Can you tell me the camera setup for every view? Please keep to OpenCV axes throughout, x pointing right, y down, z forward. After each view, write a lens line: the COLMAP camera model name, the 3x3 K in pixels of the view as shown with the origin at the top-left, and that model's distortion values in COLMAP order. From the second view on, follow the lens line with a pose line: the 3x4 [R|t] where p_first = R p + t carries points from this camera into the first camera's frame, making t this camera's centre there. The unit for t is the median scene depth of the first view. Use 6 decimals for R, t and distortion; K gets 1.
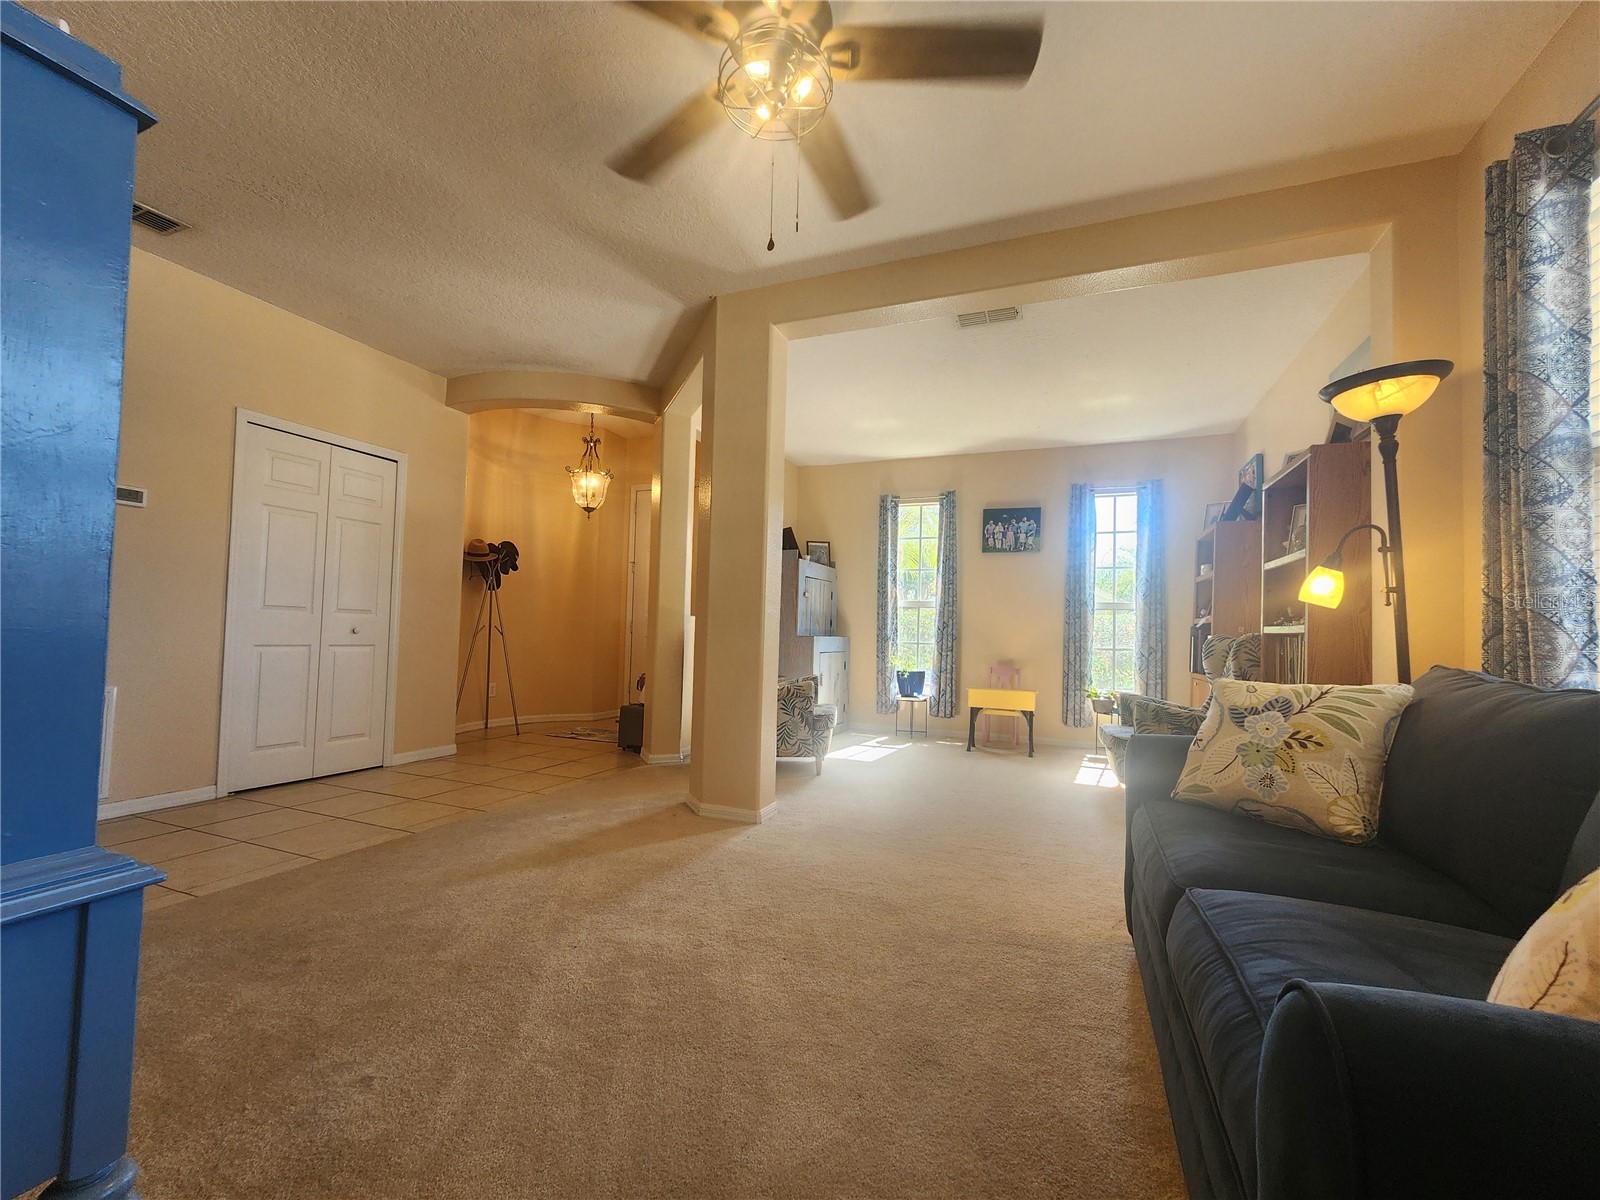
lens RADIAL K [[661.6, 0, 791.1], [0, 661.6, 609.0], [0, 0, 1]] dist [0.001005, -0.000048]
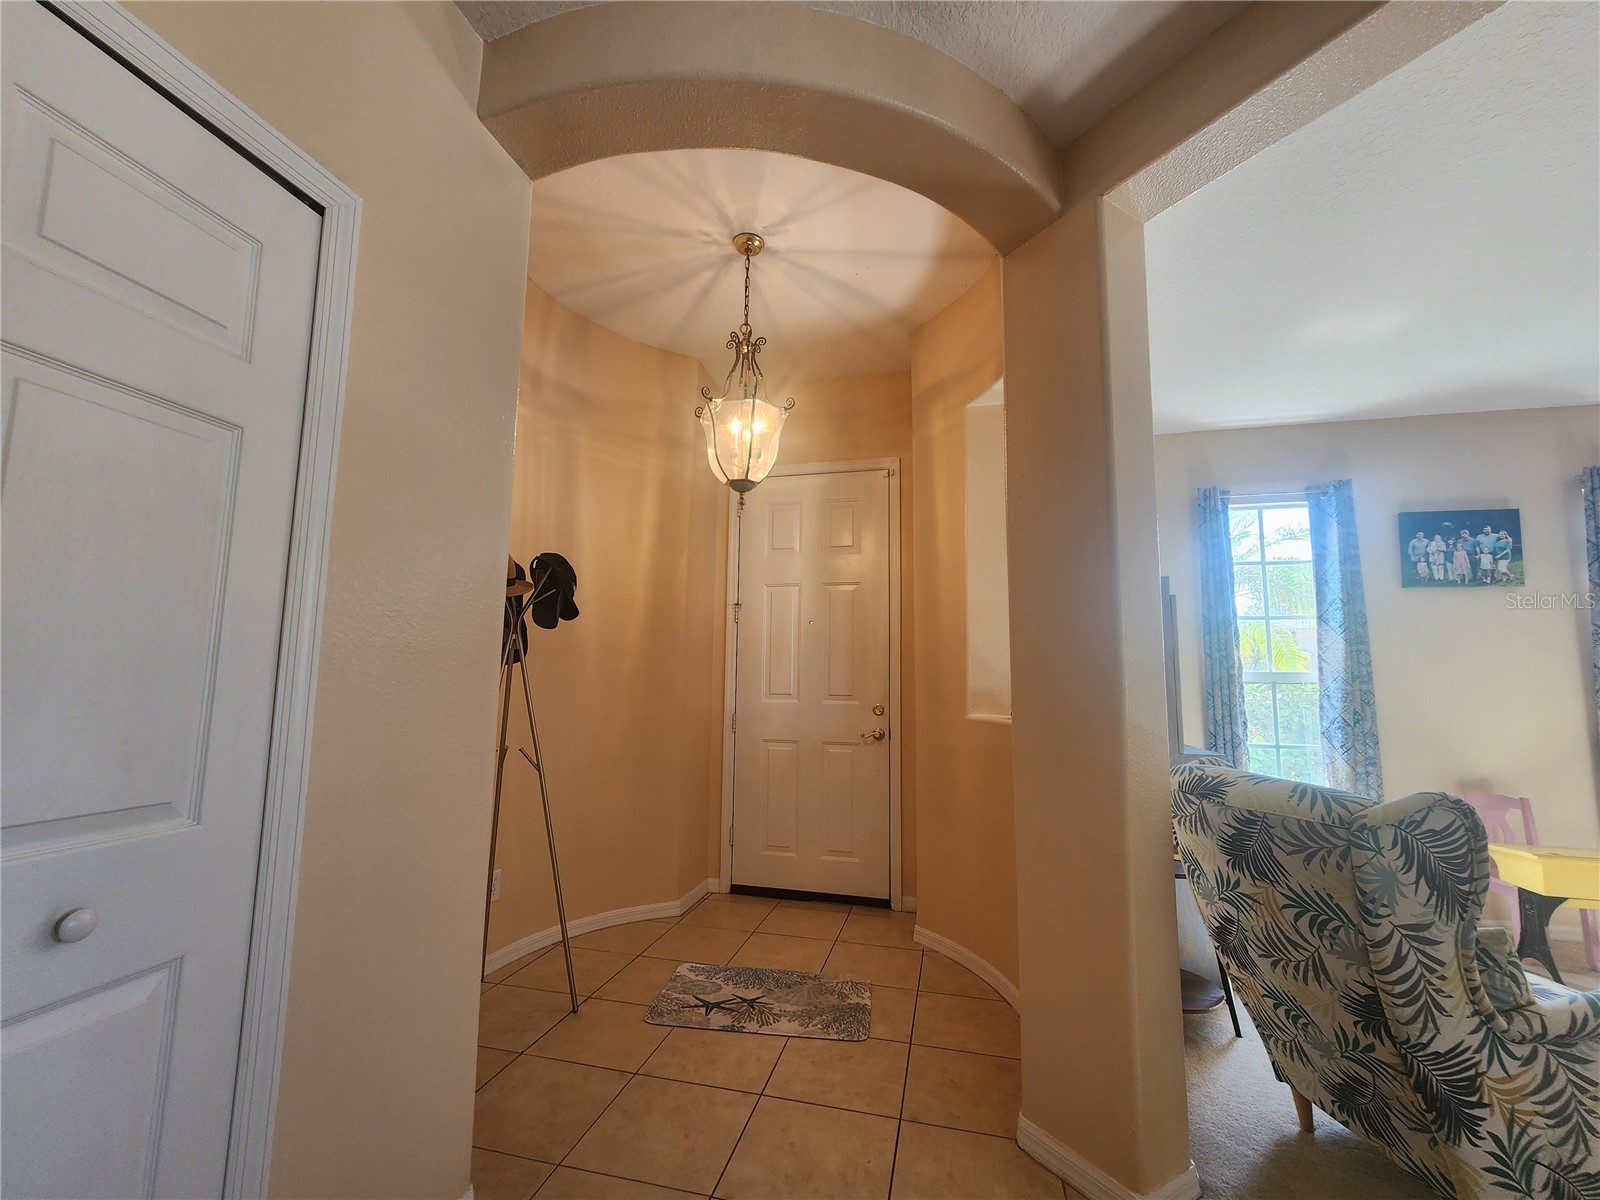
lens RADIAL K [[661.6, 0, 793.8], [0, 661.6, 609.4], [0, 0, 1]] dist [0.001005, -0.000048]
pose [[0.989086, 0.002259, 0.147322, -0.323414], [0.008243, 0.997468, -0.070637, -0.030750], [-0.147108, 0.071081, 0.986563, 0.523129]]
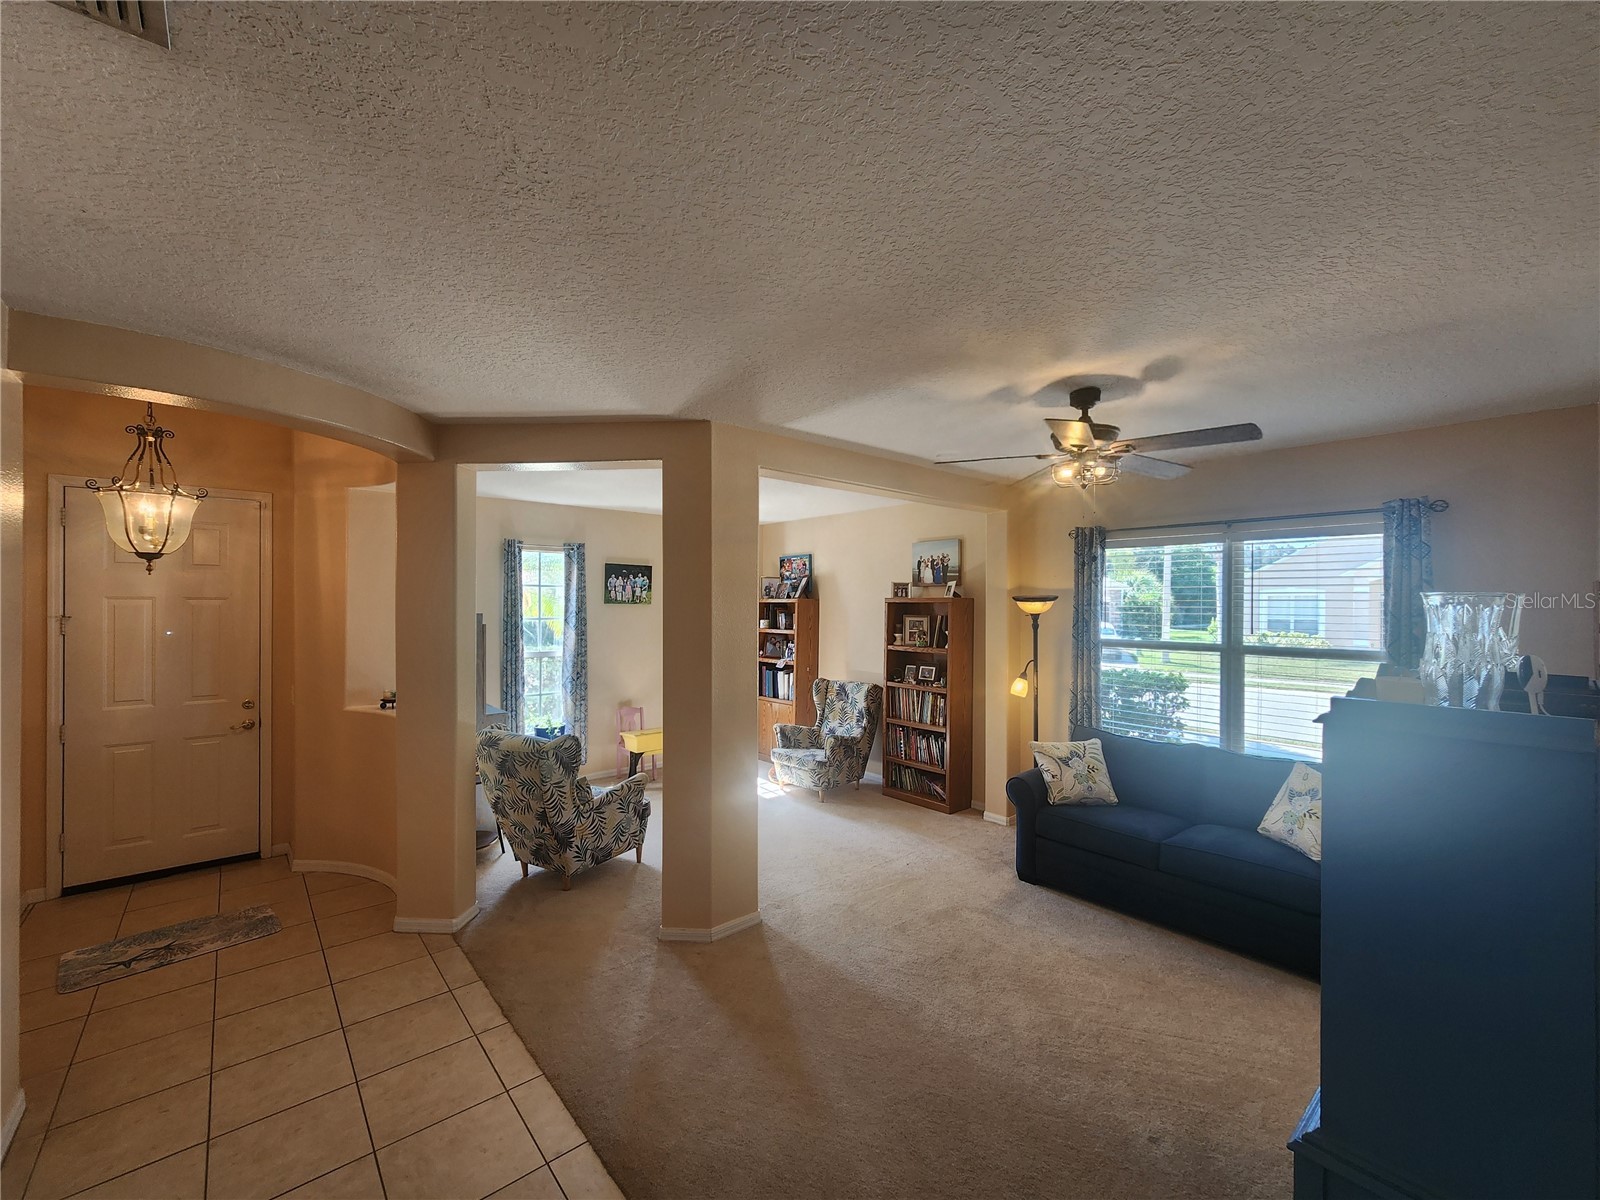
lens RADIAL K [[661.6, 0, 794.2], [0, 661.6, 603.6], [0, 0, 1]] dist [0.001005, -0.000048]
pose [[0.457438, -0.025317, 0.888881, -0.533149], [-0.021999, 0.998967, 0.039774, -0.137277], [-0.888969, -0.037749, 0.456408, 0.241767]]
